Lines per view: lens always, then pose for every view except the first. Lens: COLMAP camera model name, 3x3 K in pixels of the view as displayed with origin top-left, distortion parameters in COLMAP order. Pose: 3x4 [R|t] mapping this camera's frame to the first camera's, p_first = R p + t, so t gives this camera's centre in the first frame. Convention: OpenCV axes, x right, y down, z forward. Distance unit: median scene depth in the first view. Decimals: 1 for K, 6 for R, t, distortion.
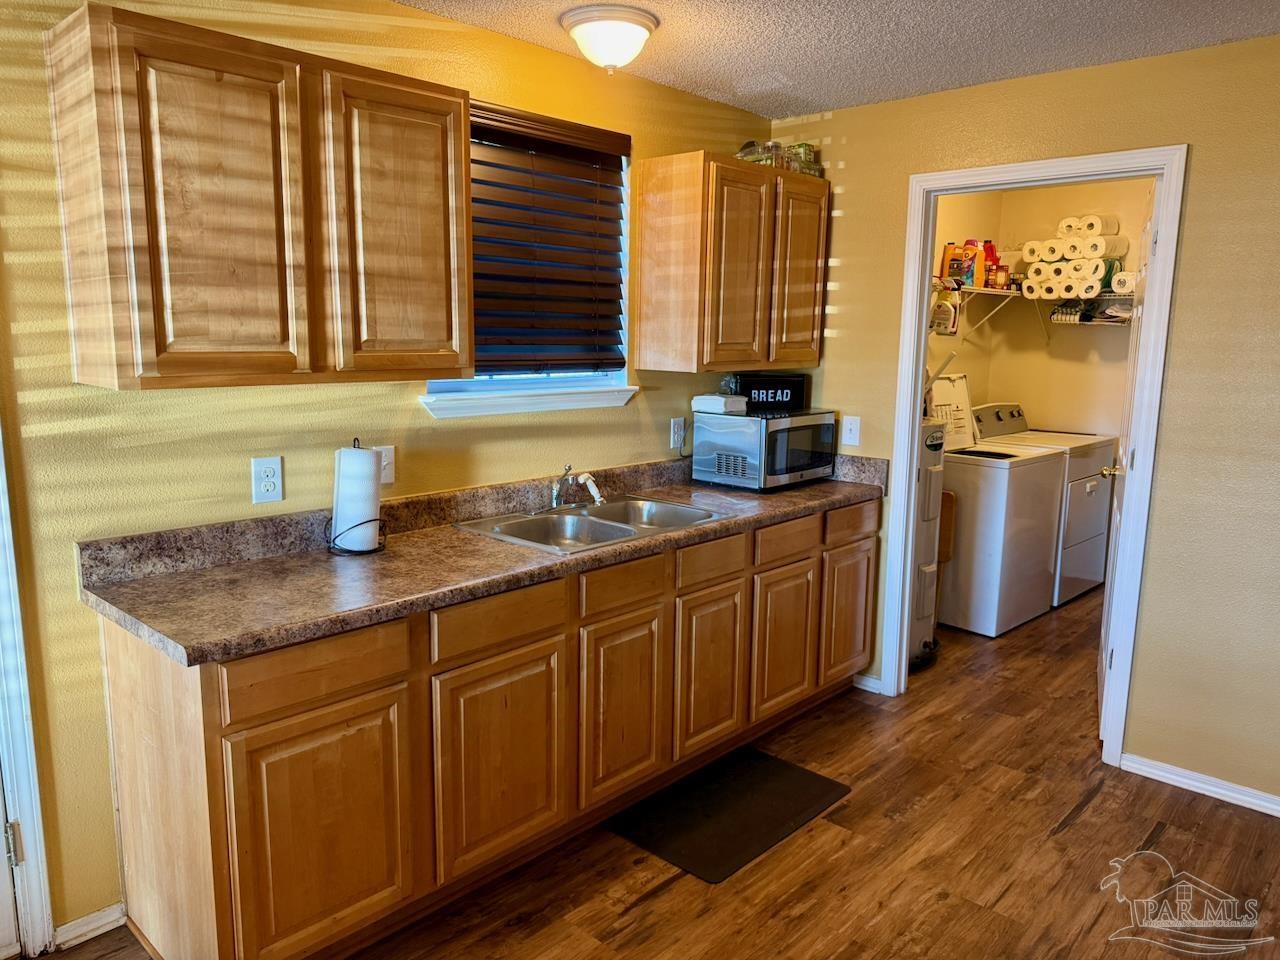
lens RADIAL K [[896.5, 0, 627.2], [0, 896.5, 476.1], [0, 0, 1]] dist [-0.003674, -0.011713]
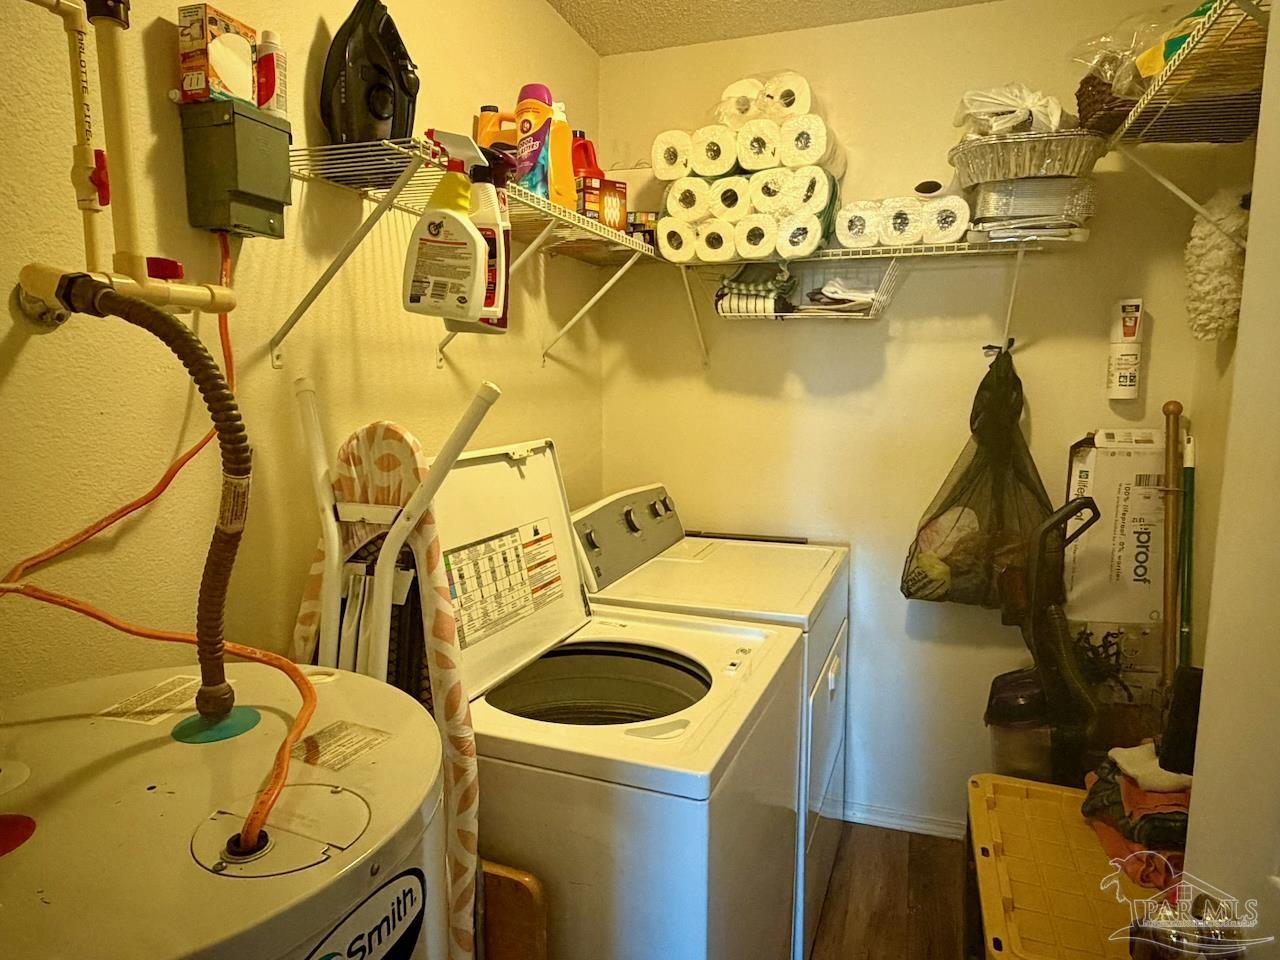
lens RADIAL K [[820.7, 0, 636.0], [0, 820.7, 484.1], [0, 0, 1]] dist [0.003312, 0.000047]
pose [[0.906279, -0.073559, 0.416230, 0.256682], [0.082366, 0.996597, -0.003216, -0.088514], [-0.414577, 0.037198, 0.909253, 0.648177]]
